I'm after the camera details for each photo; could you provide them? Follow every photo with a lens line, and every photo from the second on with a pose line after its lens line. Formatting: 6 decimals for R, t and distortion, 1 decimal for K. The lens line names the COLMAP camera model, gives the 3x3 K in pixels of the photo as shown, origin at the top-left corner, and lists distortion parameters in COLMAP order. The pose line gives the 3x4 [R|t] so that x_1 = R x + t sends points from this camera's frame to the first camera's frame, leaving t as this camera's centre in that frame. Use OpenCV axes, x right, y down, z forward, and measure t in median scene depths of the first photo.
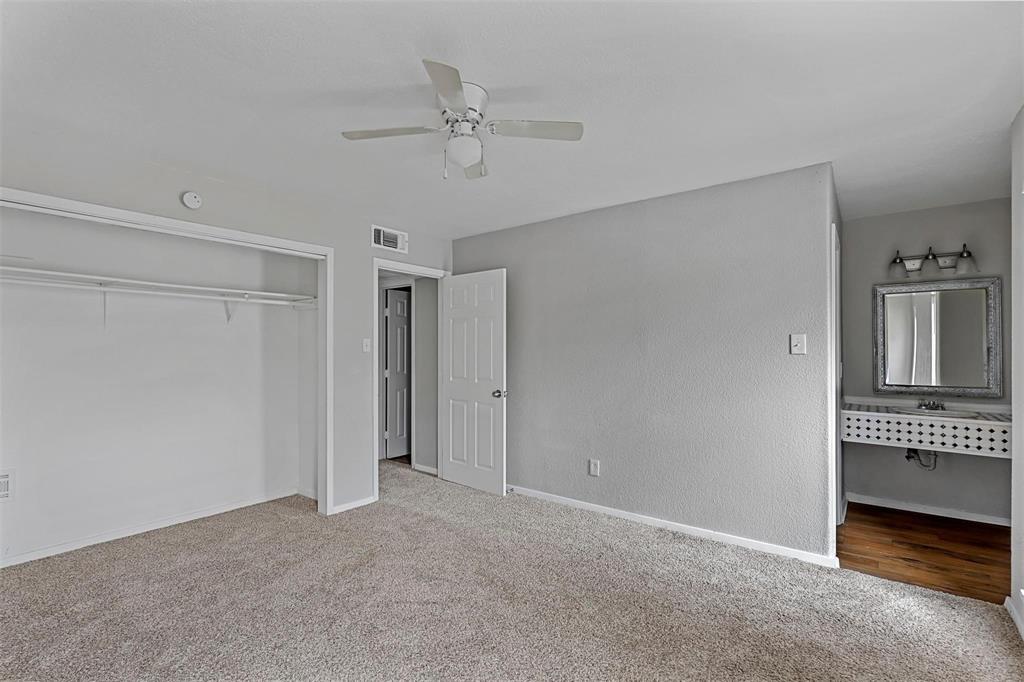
lens RADIAL K [[467.2, 0, 511.4], [0, 467.2, 340.8], [0, 0, 1]] dist [0.004028, -0.001041]
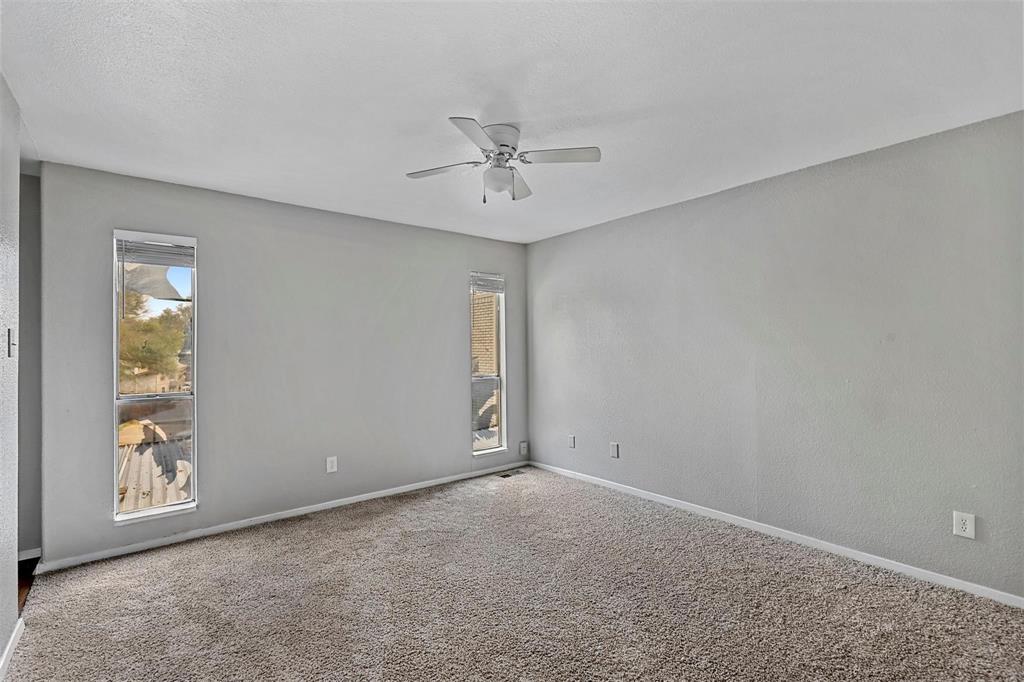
lens RADIAL K [[467.2, 0, 511.7], [0, 467.2, 345.5], [0, 0, 1]] dist [0.004028, -0.001041]
pose [[0.972016, -0.009613, -0.234720, 0.202351], [0.012705, 0.999851, 0.011667, -0.000723], [0.234573, -0.014322, 0.971993, -0.152766]]
